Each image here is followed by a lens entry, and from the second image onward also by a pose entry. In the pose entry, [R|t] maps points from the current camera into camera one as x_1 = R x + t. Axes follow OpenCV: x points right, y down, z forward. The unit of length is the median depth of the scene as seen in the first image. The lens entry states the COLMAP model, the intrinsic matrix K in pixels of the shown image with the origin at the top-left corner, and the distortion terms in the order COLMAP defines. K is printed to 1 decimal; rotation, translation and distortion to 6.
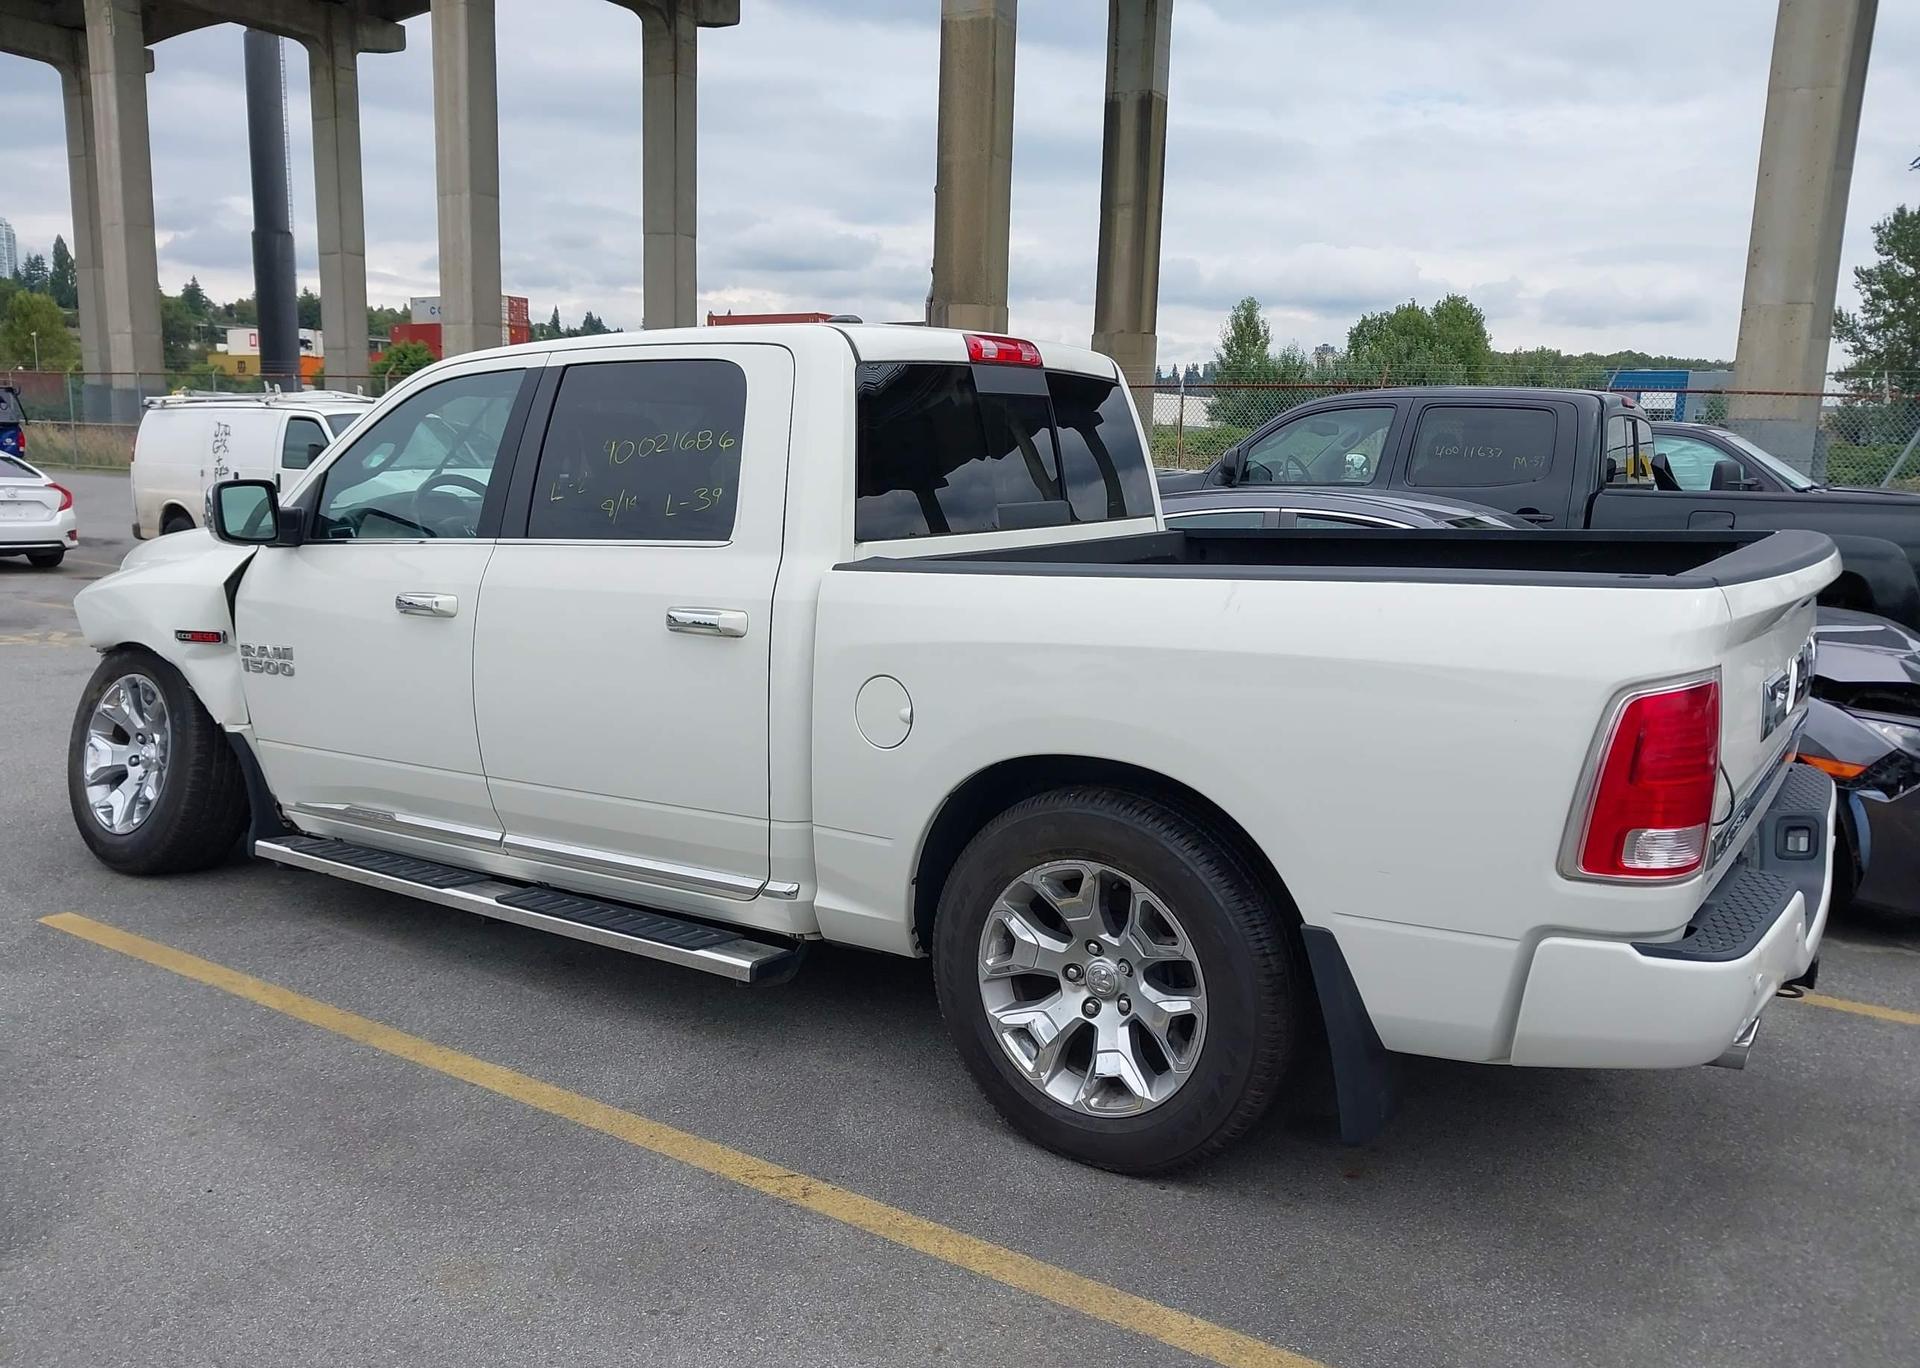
lens RADIAL K [[1506.4, 0, 920.9], [0, 1506.4, 681.9], [0, 0, 1]] dist [0.019156, -0.036241]
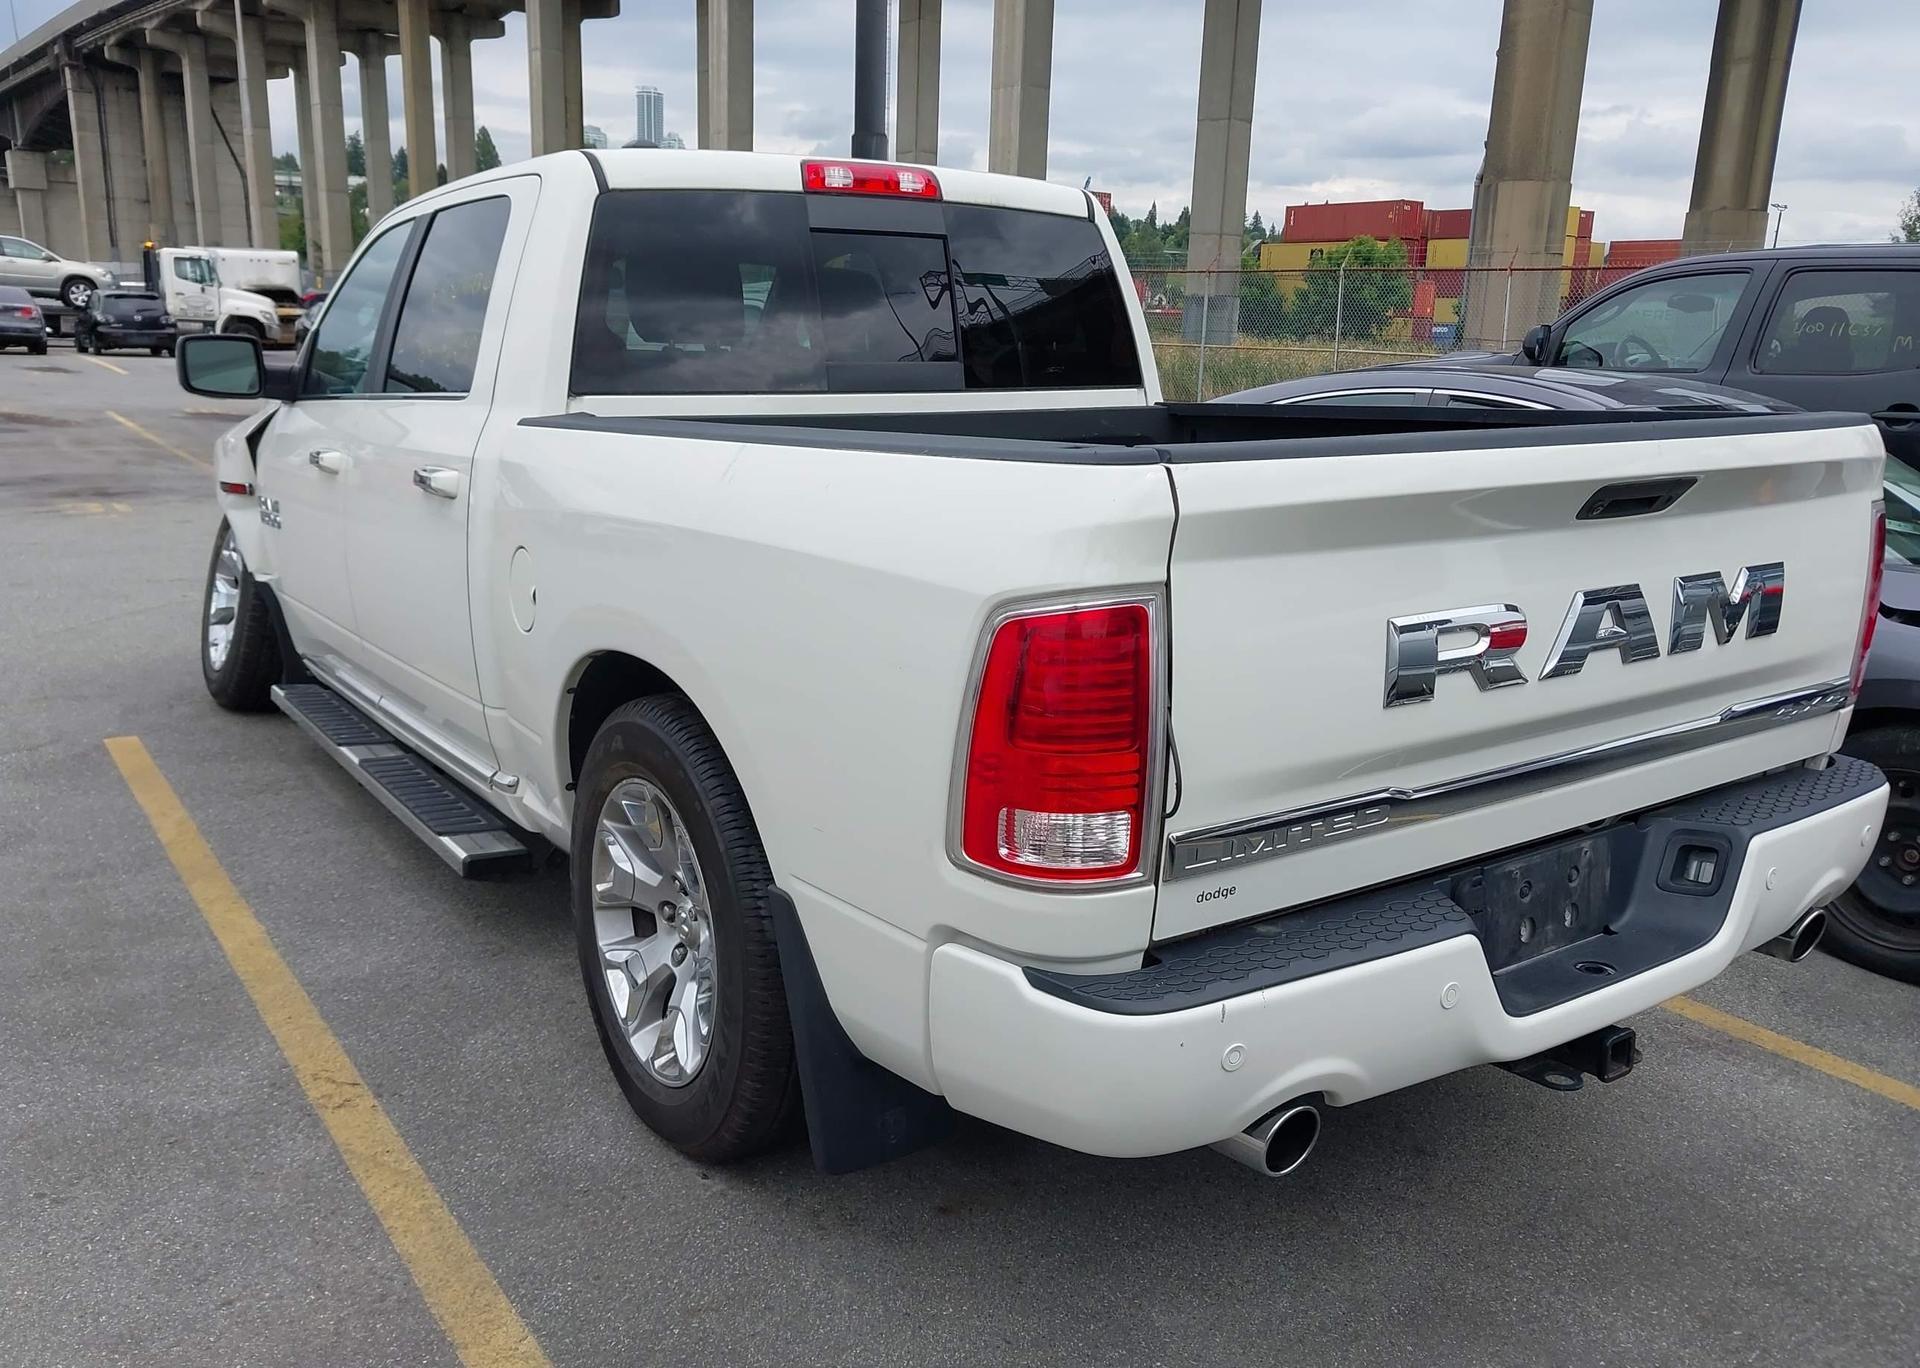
lens RADIAL K [[1506.4, 0, 947.6], [0, 1506.4, 684.9], [0, 0, 1]] dist [0.019156, -0.036241]
pose [[0.934854, 0.084207, -0.344901, 0.393510], [-0.061077, 0.995127, 0.077408, -0.005759], [0.349739, -0.051300, 0.935442, 0.200494]]
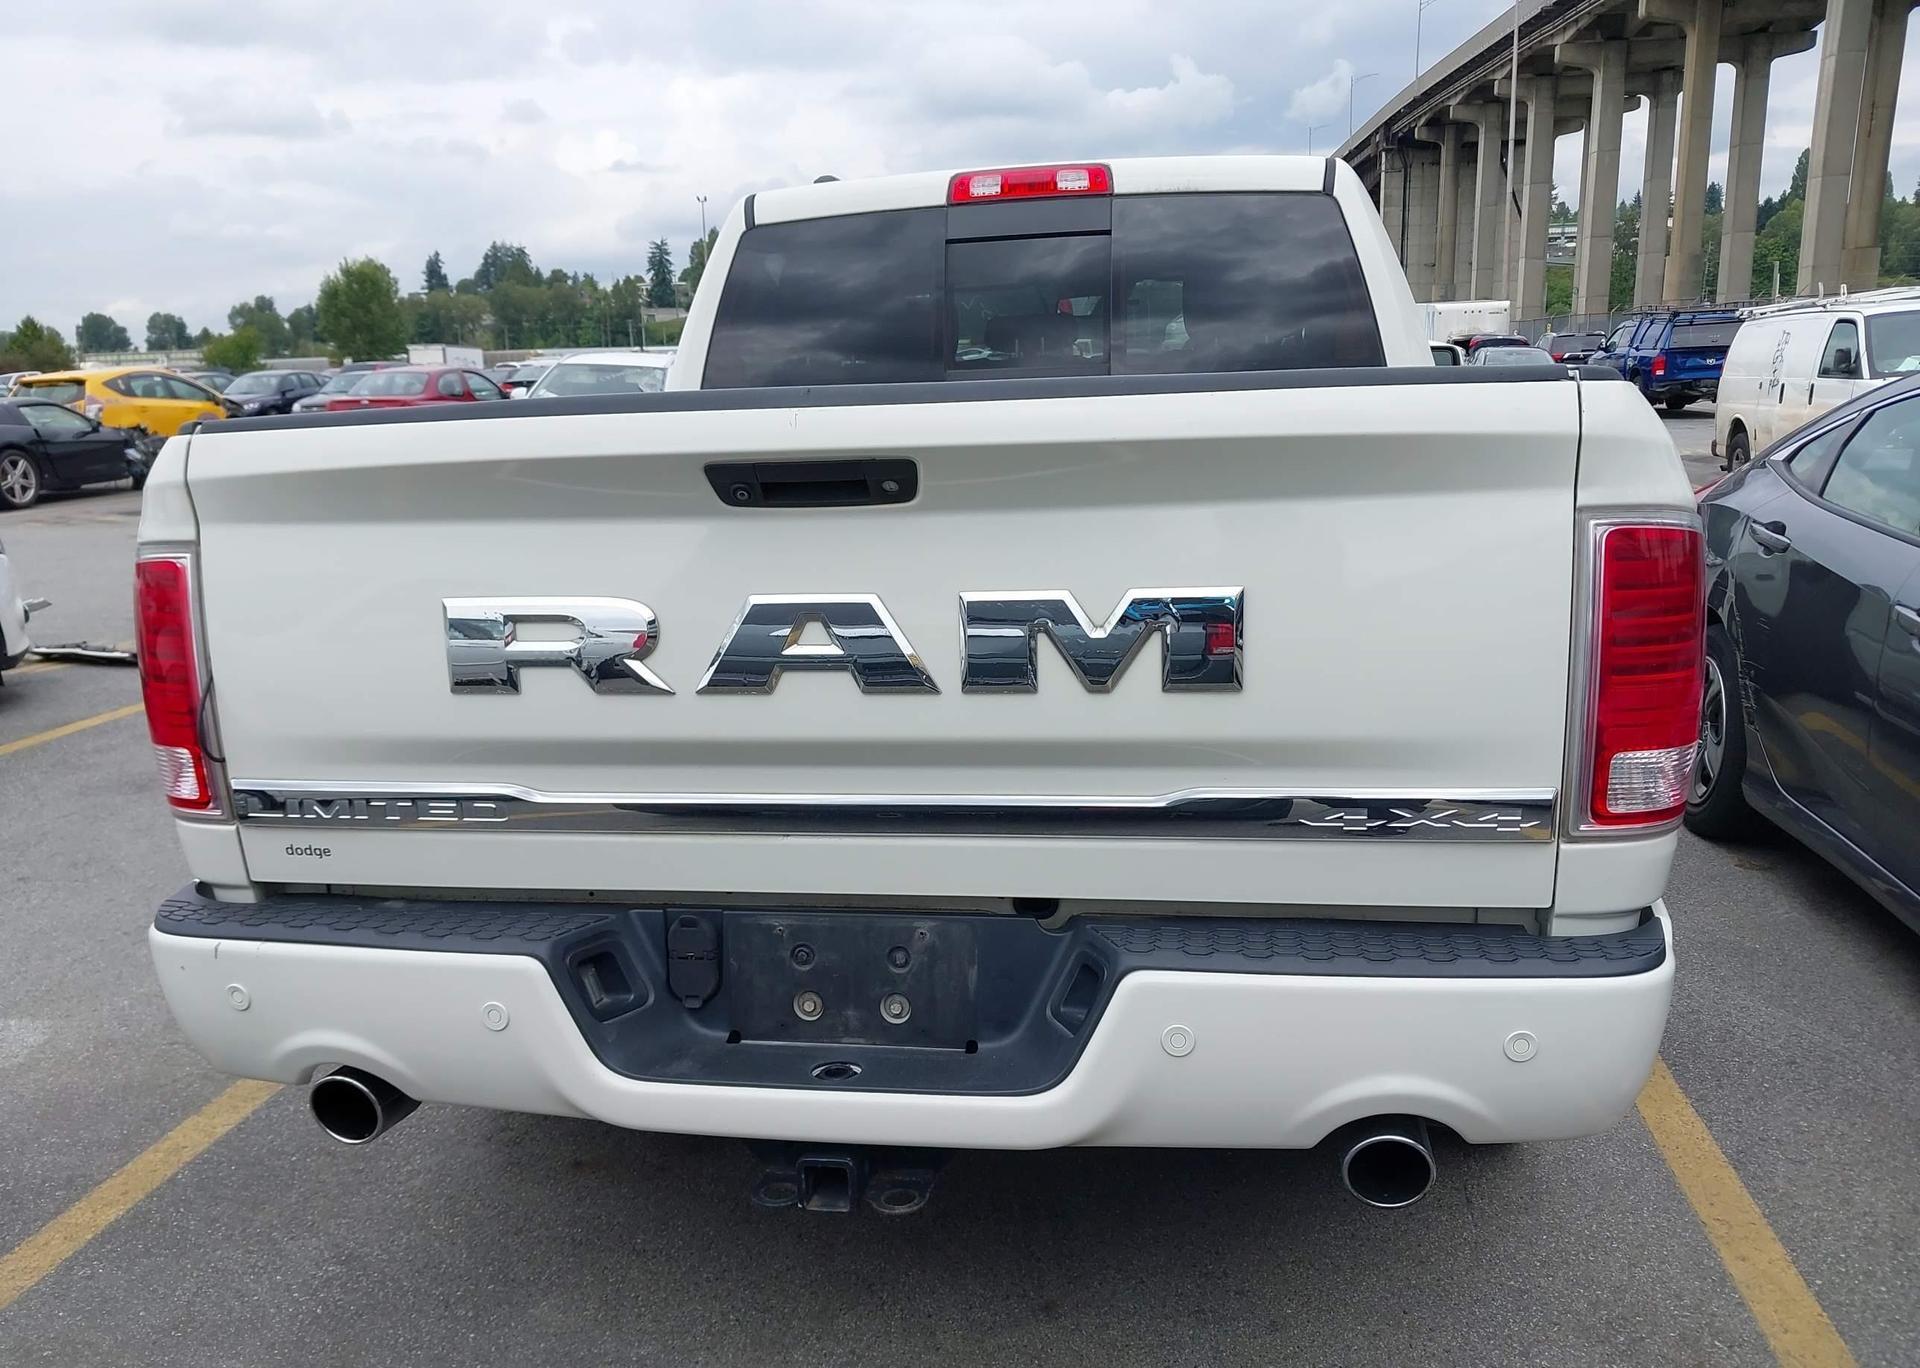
lens RADIAL K [[1506.4, 0, 983.7], [0, 1506.4, 708.5], [0, 0, 1]] dist [0.019156, -0.036241]
pose [[0.431726, 0.160442, -0.887621, 0.791774], [-0.102876, 0.986391, 0.128258, -0.037406], [0.896119, 0.035943, 0.442356, 0.596681]]
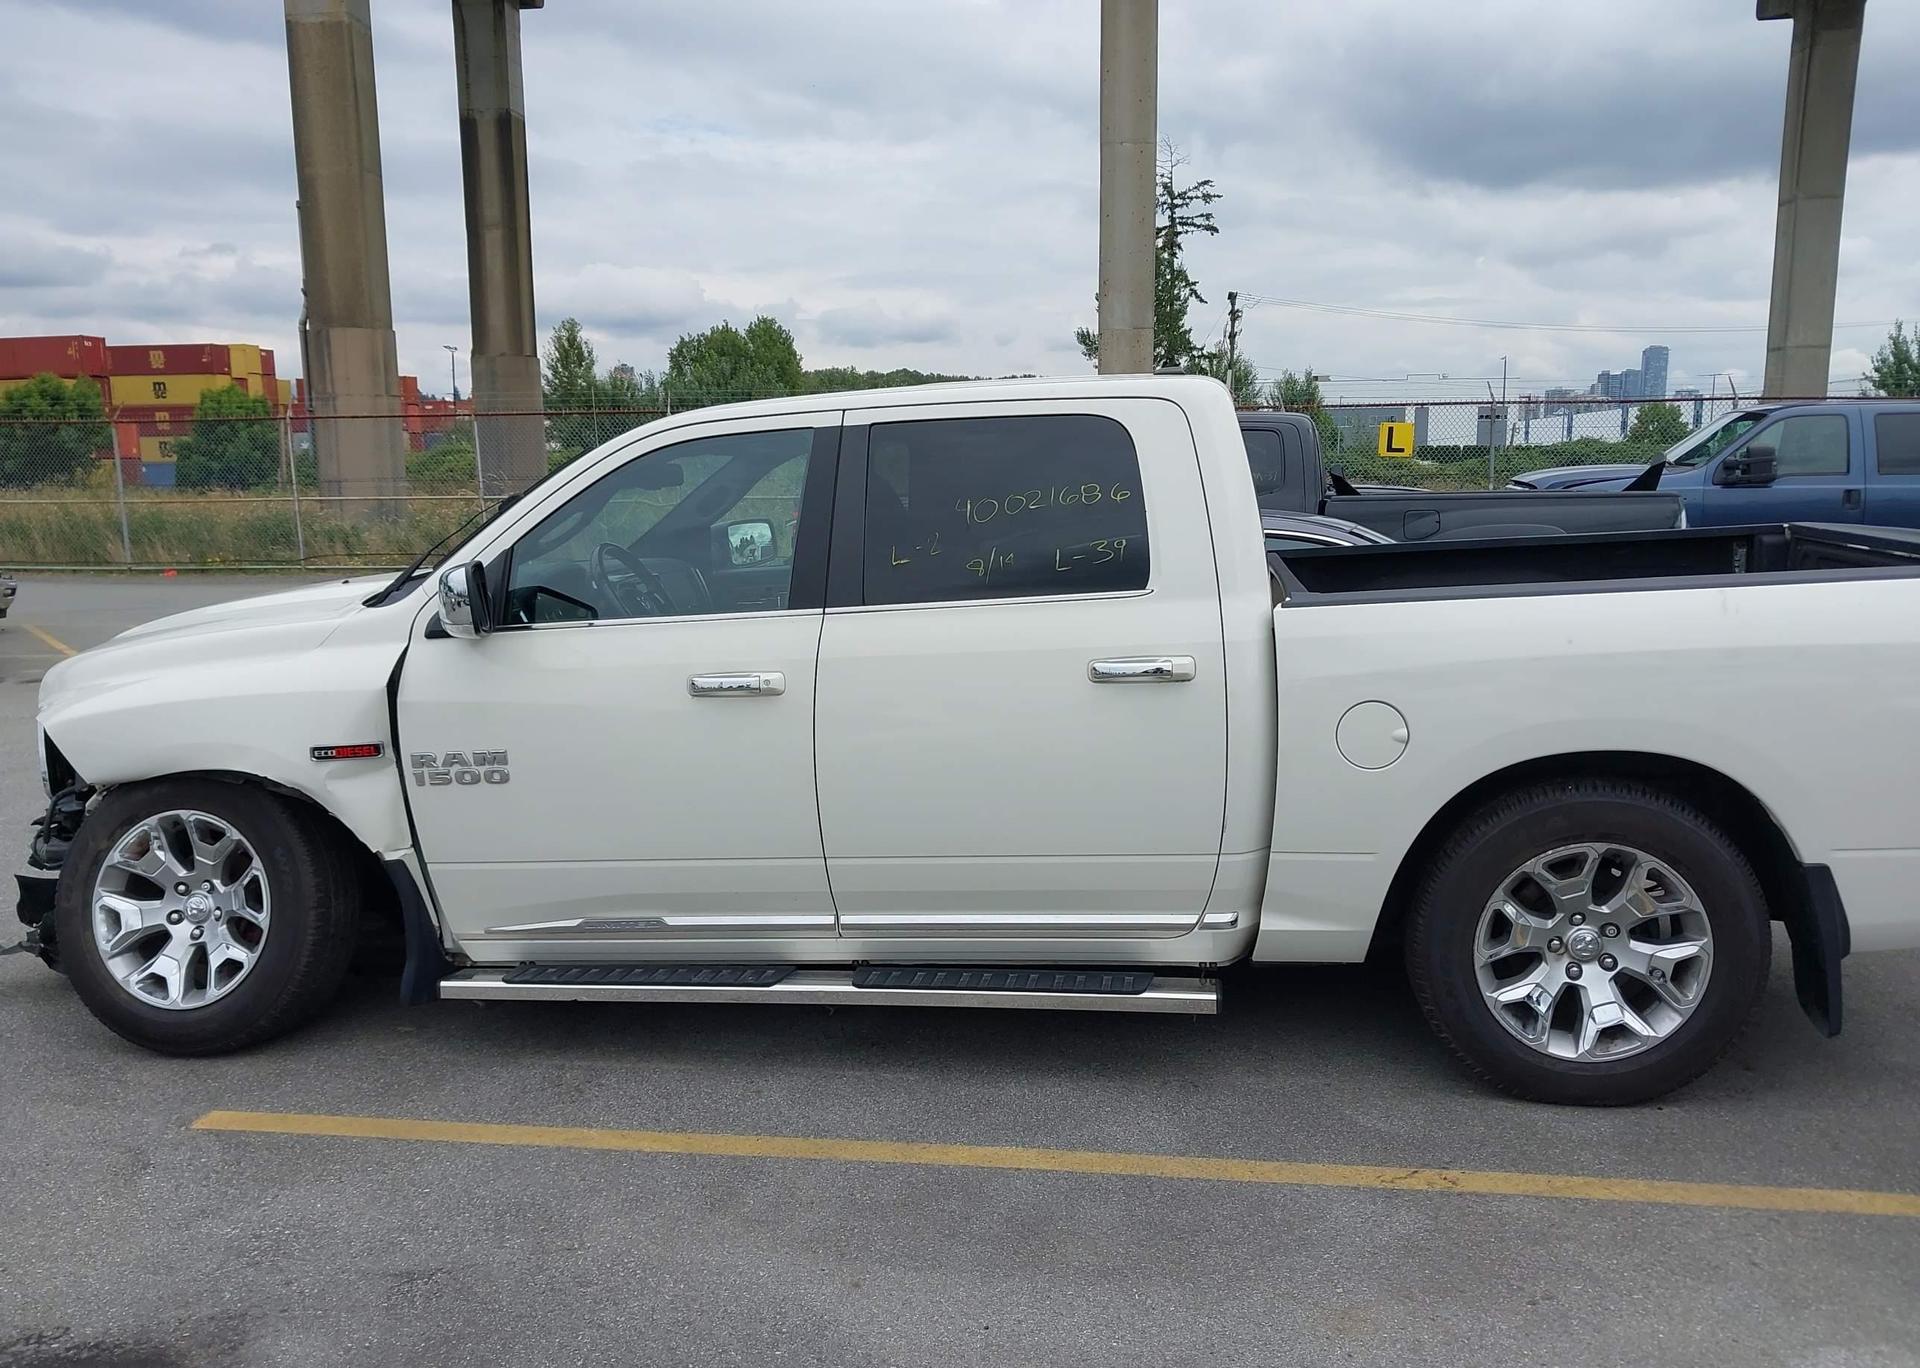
lens RADIAL K [[1506.4, 0, 901.0], [0, 1506.4, 705.3], [0, 0, 1]] dist [0.019156, -0.036241]
pose [[0.905478, -0.105027, 0.411192, -0.591276], [0.104265, 0.994251, 0.024352, -0.048417], [-0.411386, 0.020823, 0.911223, 0.118310]]
